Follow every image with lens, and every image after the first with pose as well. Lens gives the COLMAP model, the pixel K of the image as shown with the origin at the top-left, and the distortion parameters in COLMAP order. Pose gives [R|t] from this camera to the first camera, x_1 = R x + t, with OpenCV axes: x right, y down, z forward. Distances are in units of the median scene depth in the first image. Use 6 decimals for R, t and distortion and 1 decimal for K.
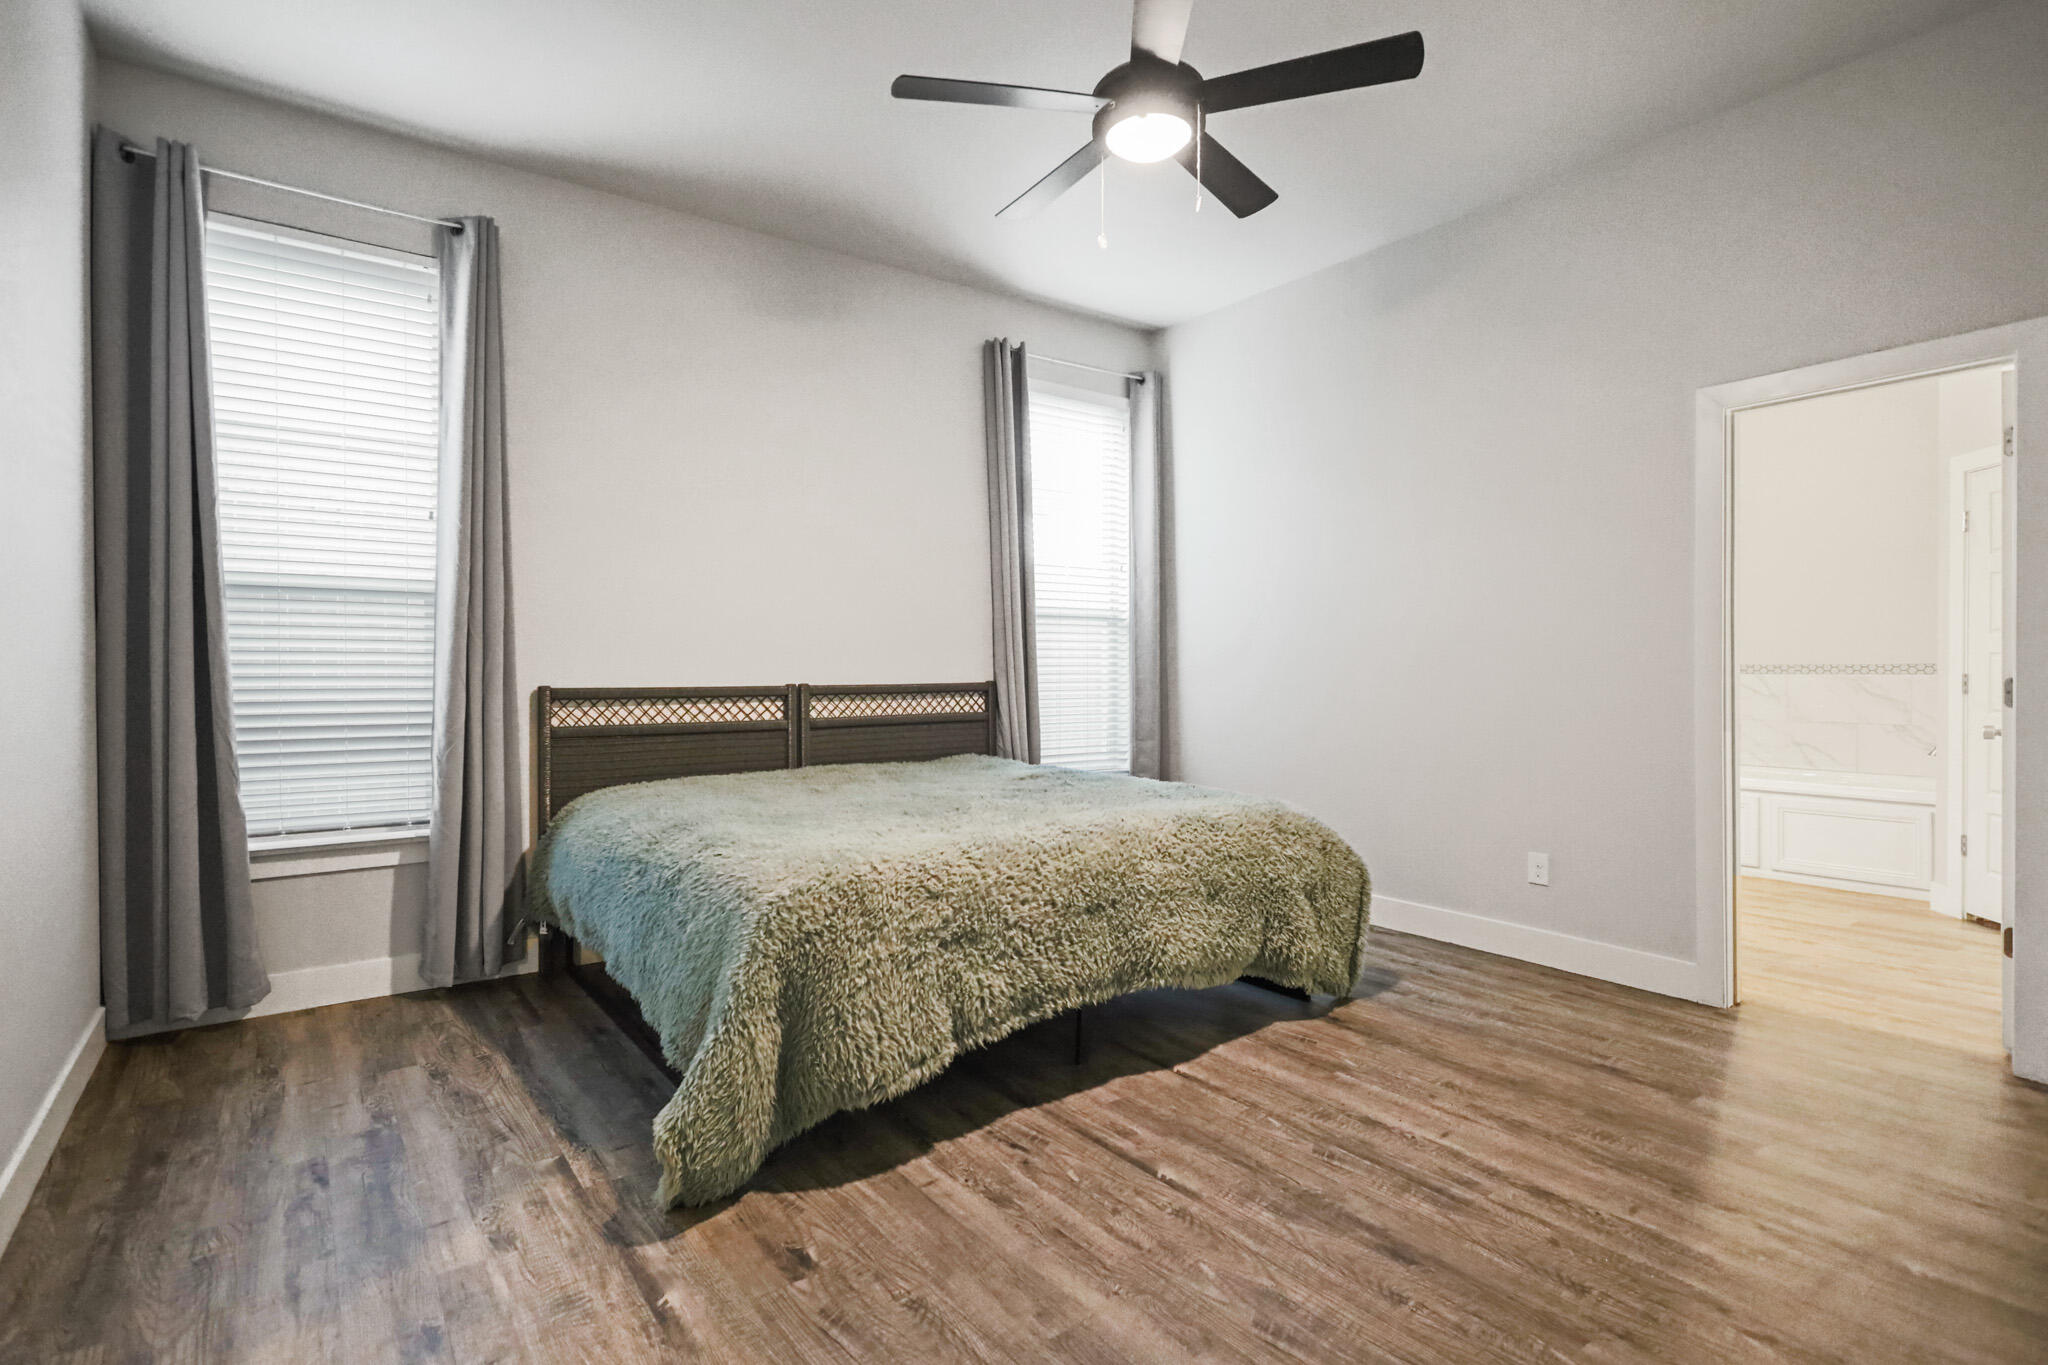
lens RADIAL K [[1018.7, 0, 1017.5], [0, 1018.7, 667.9], [0, 0, 1]] dist [0.001120, 0.000190]
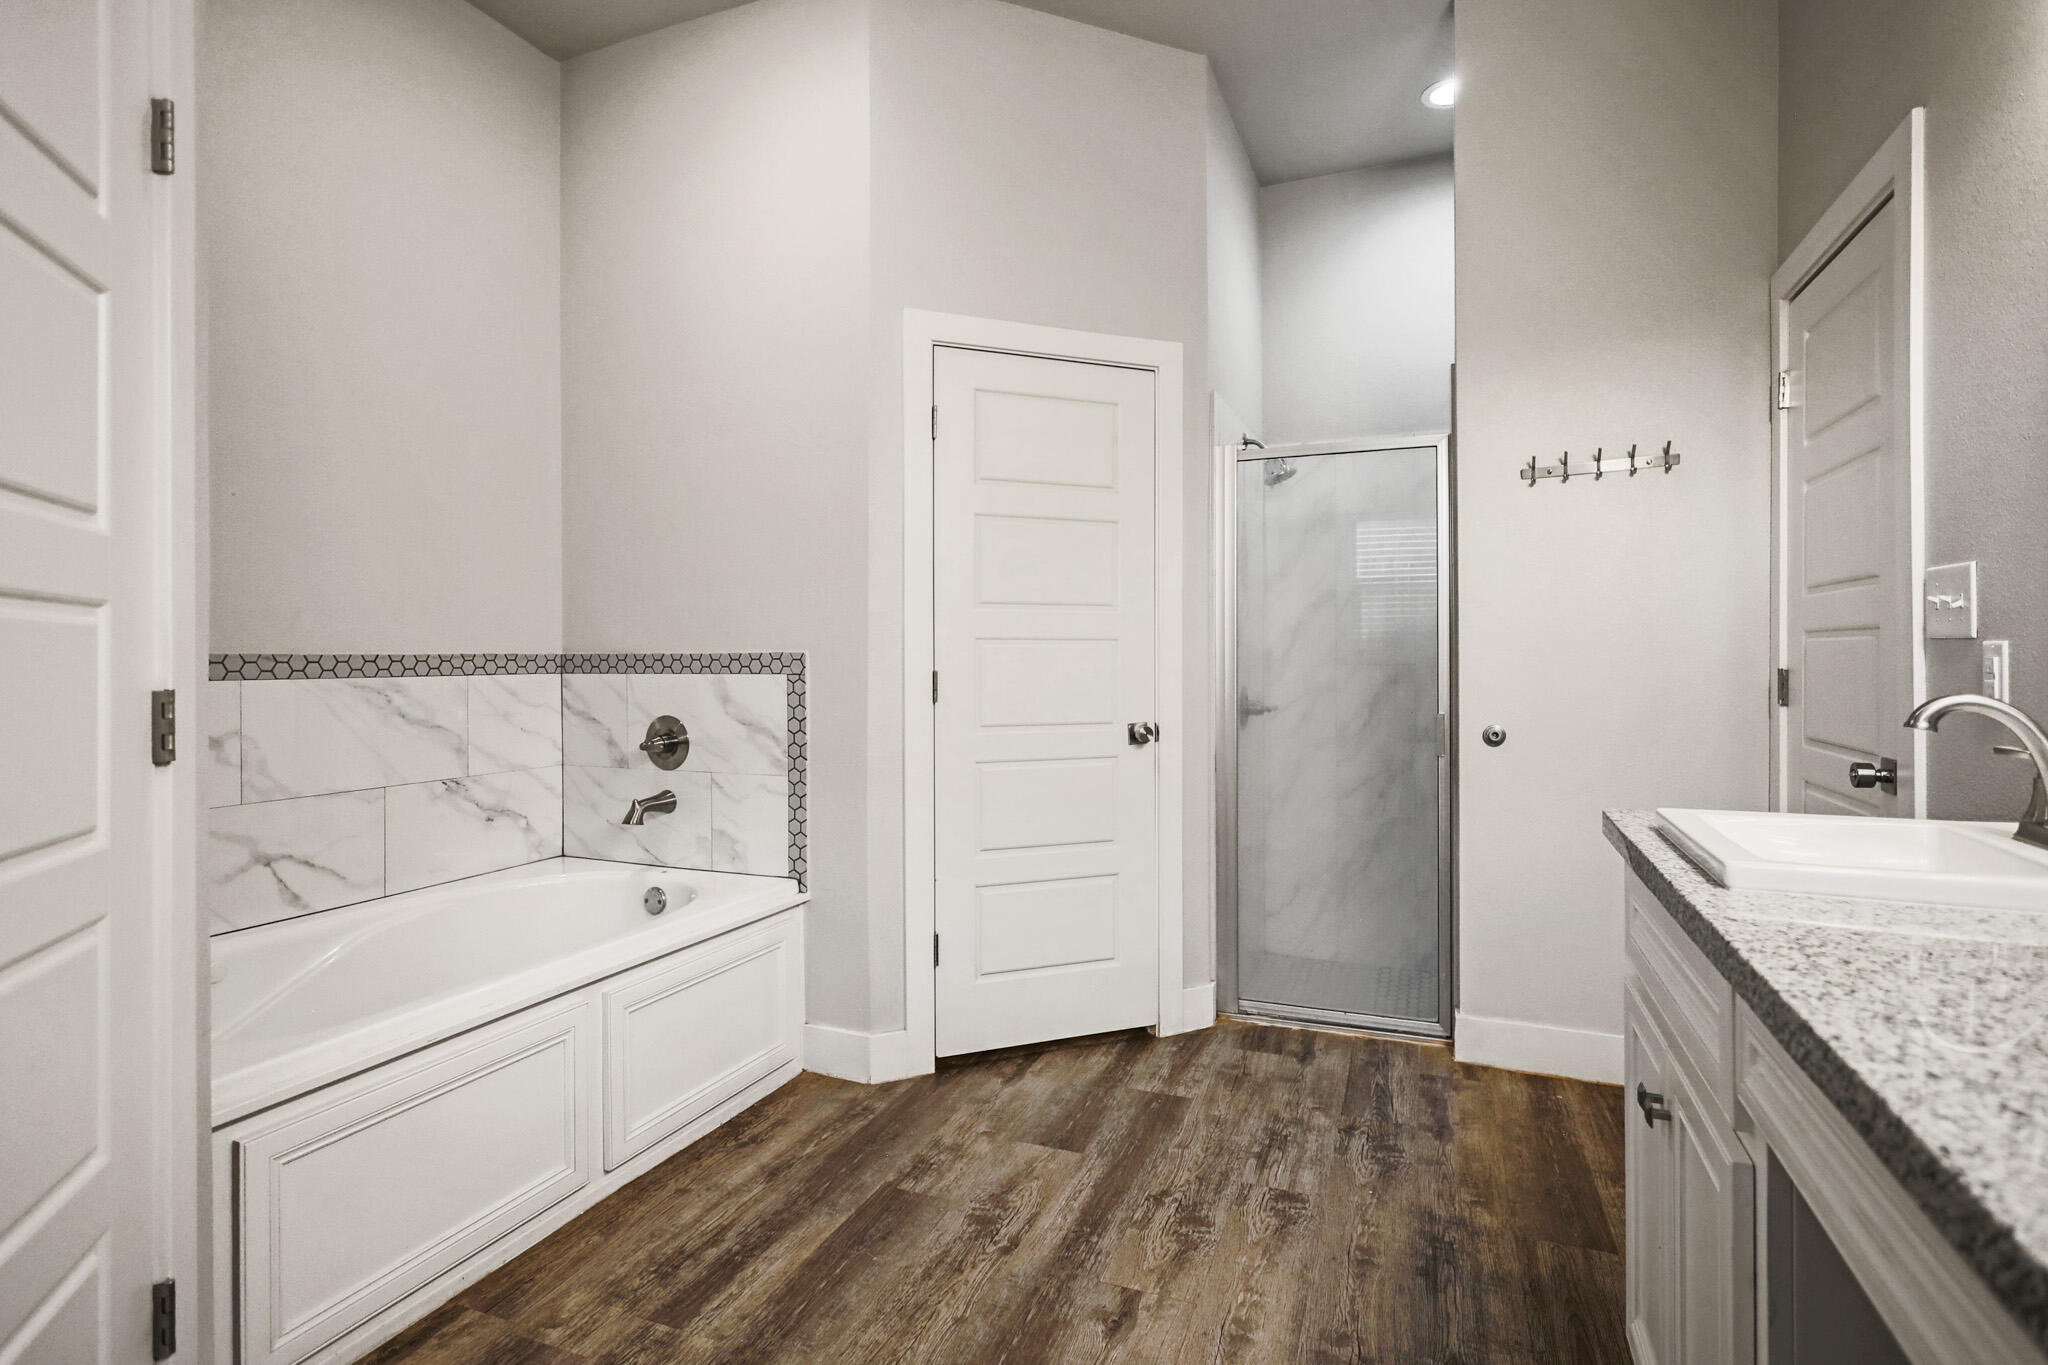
lens RADIAL K [[1018.7, 0, 1017.5], [0, 1018.7, 667.9], [0, 0, 1]] dist [0.001120, 0.000190]
pose [[-0.522087, -0.002457, 0.852889, 0.305439], [0.000098, 0.999996, 0.002941, 0.001002], [-0.852892, 0.001619, -0.522085, 1.026205]]
